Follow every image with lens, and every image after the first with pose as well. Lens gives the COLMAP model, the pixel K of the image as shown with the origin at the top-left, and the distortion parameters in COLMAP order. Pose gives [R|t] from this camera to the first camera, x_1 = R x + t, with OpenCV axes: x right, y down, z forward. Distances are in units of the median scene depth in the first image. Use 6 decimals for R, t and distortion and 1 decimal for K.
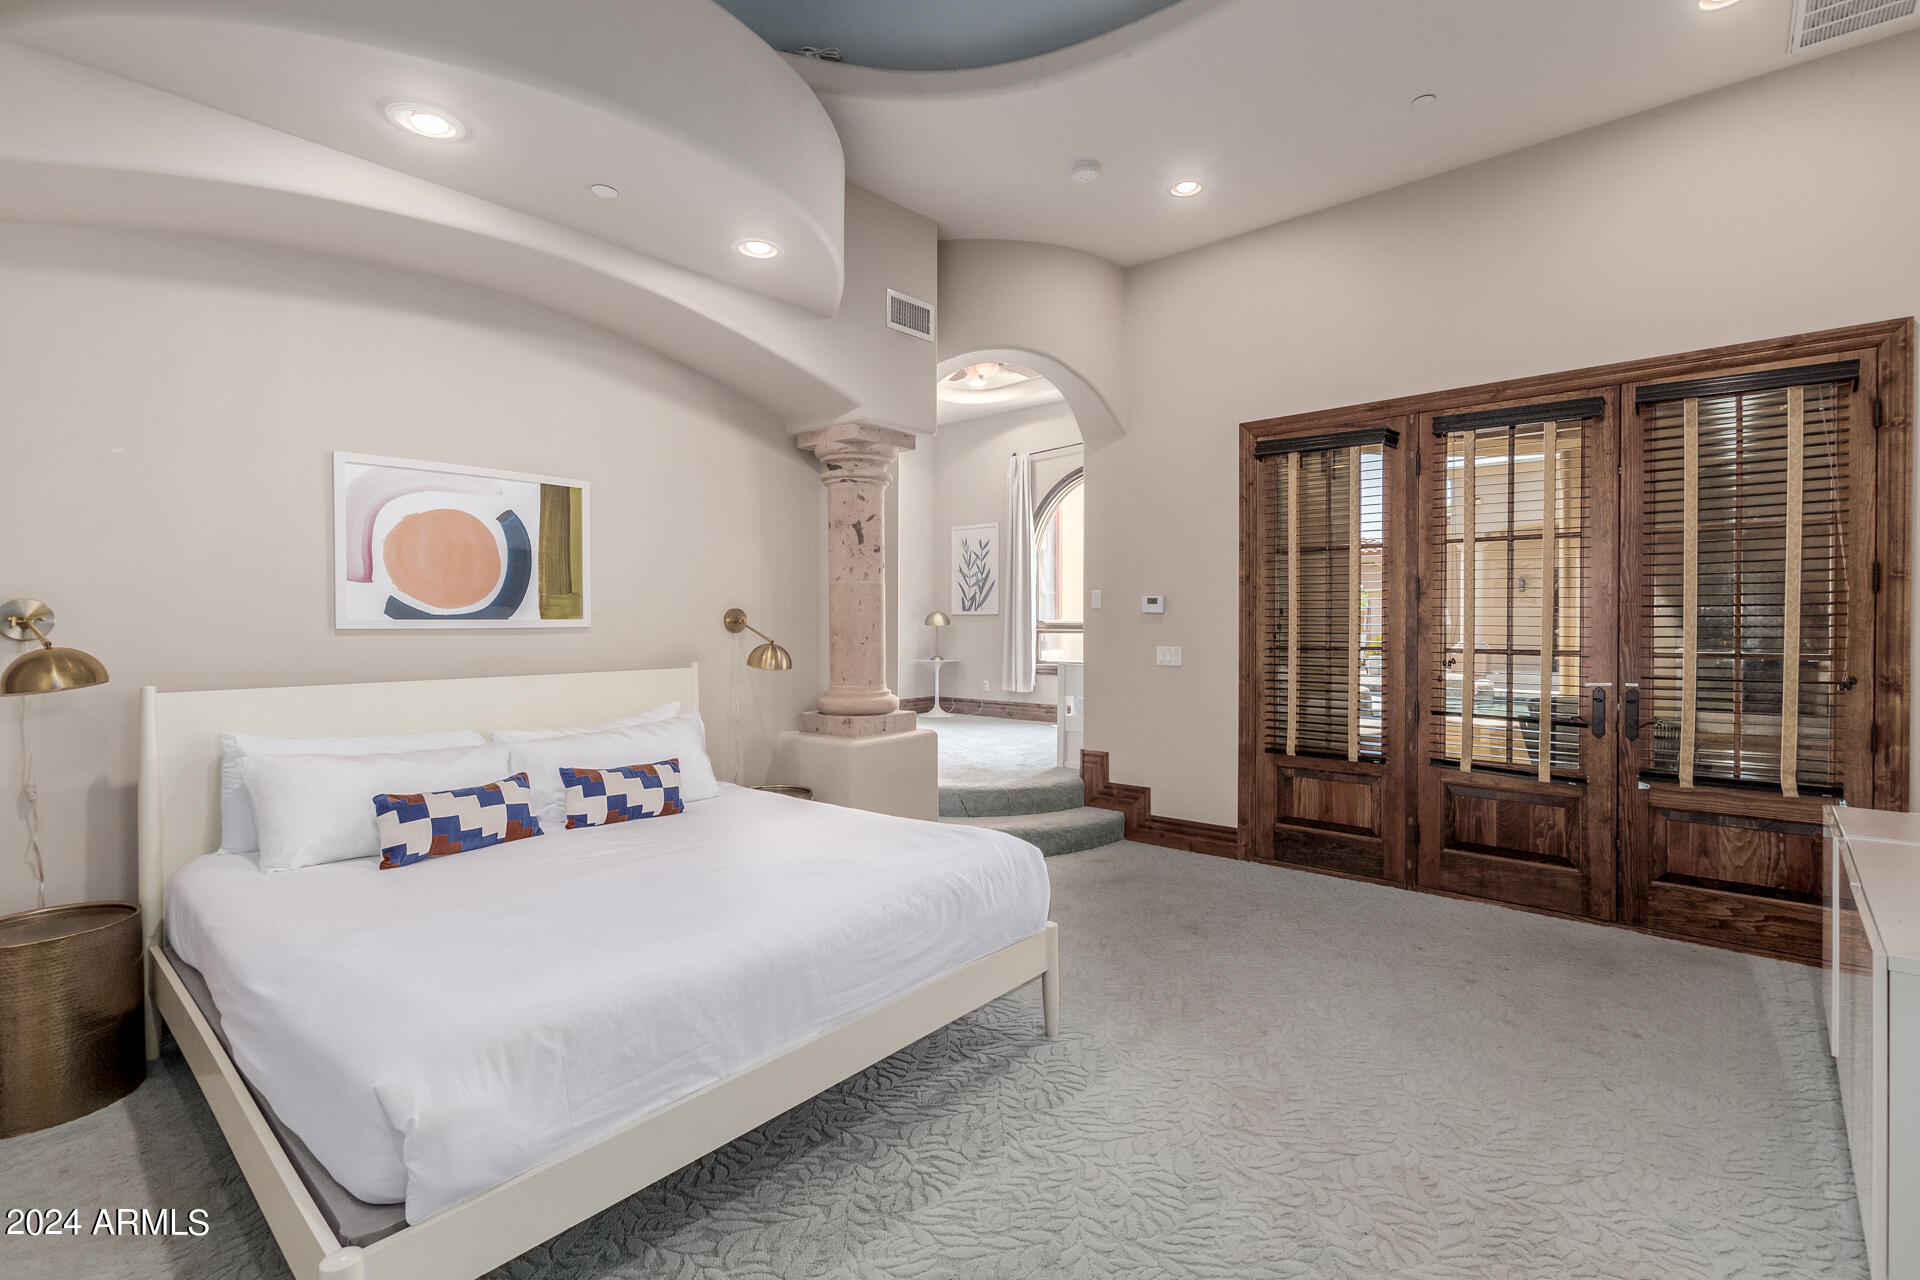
lens RADIAL K [[878.8, 0, 959.2], [0, 878.8, 628.6], [0, 0, 1]] dist [0.002329, -0.000077]
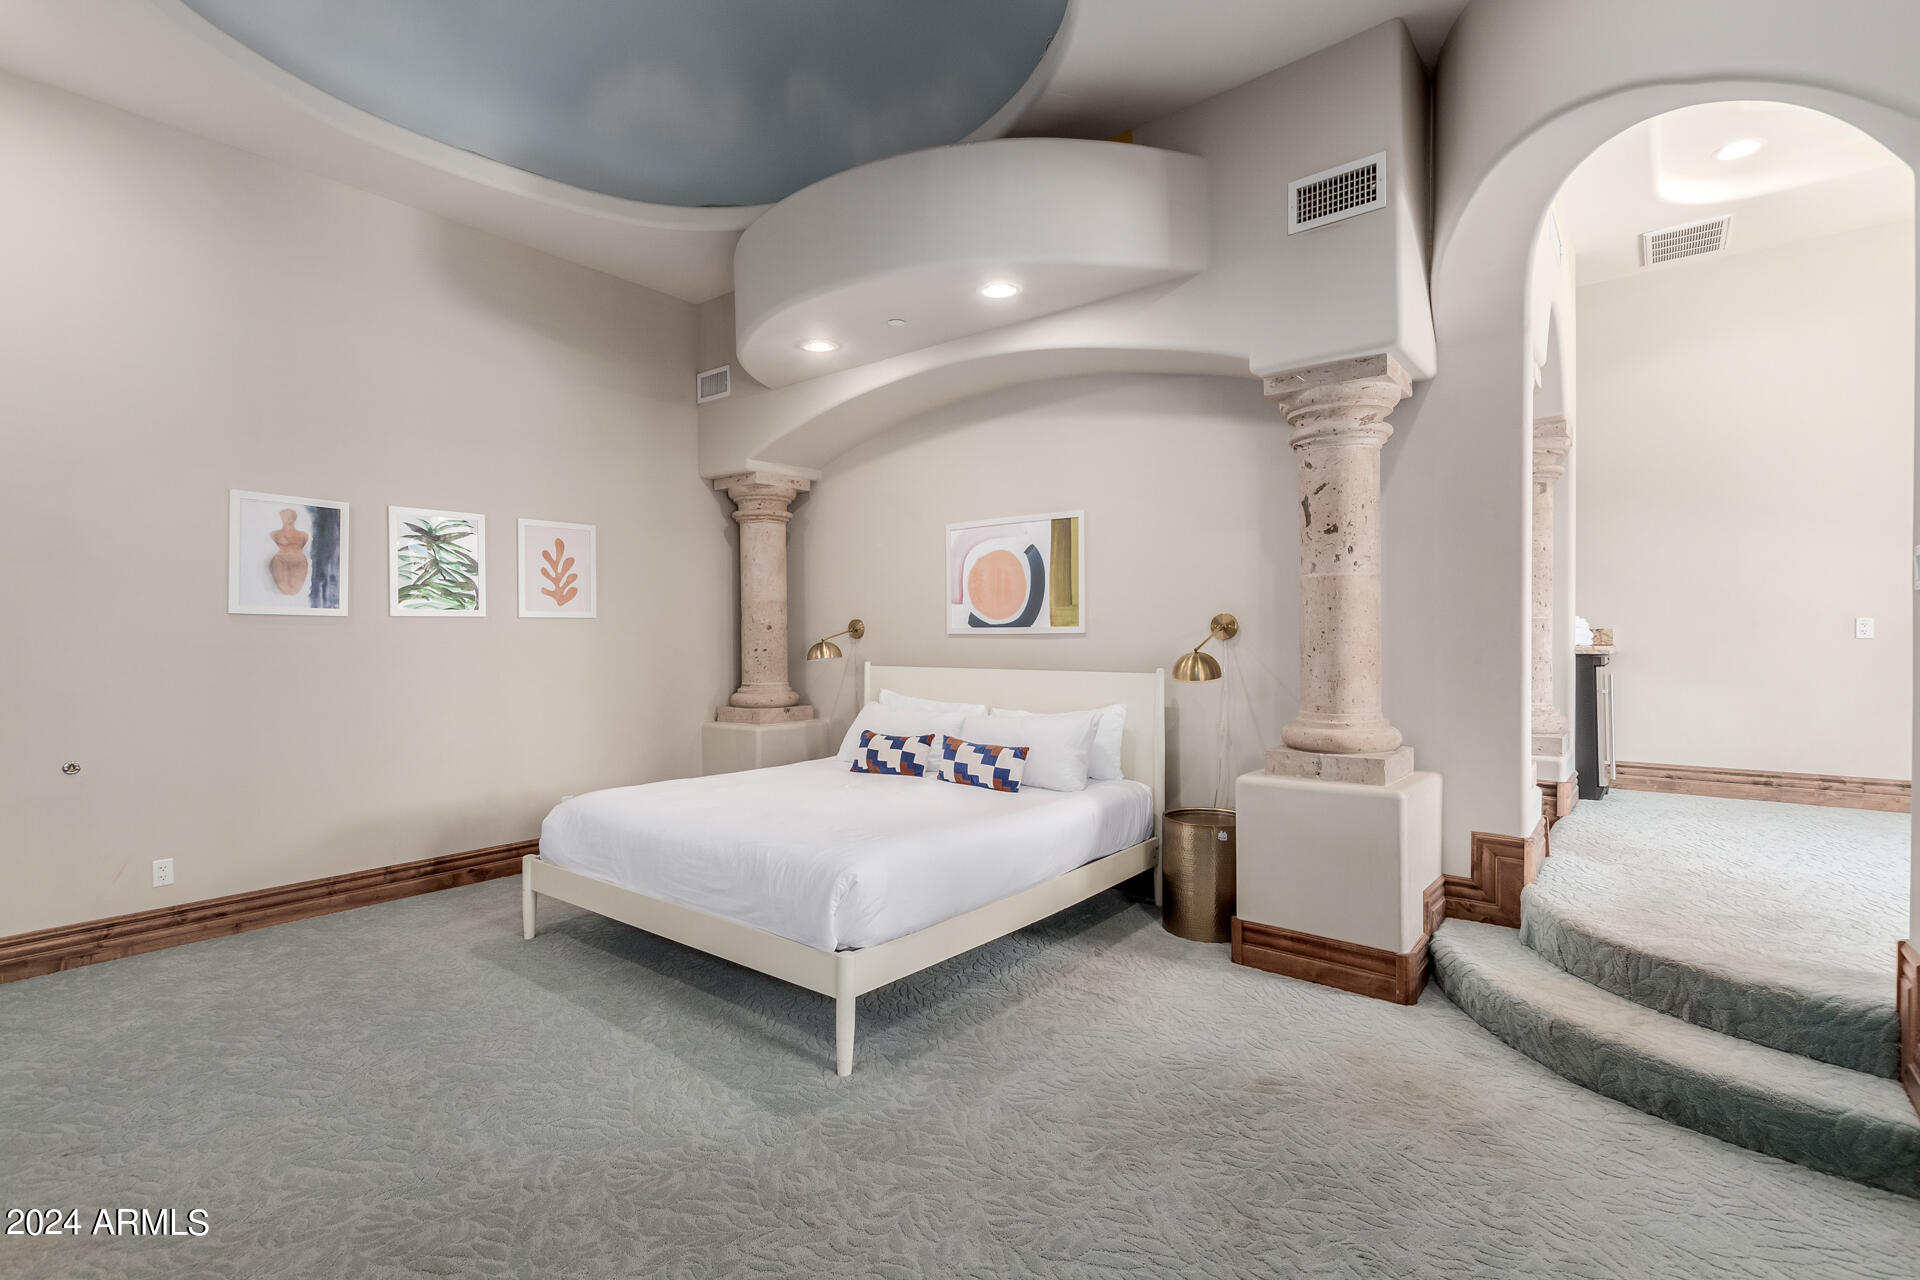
lens RADIAL K [[878.8, 0, 964.8], [0, 878.8, 637.8], [0, 0, 1]] dist [0.002329, -0.000077]
pose [[0.038437, 0.009572, -0.999215, 0.807691], [-0.002880, 0.999951, 0.009469, -0.006675], [0.999257, 0.002514, 0.038463, 0.849478]]
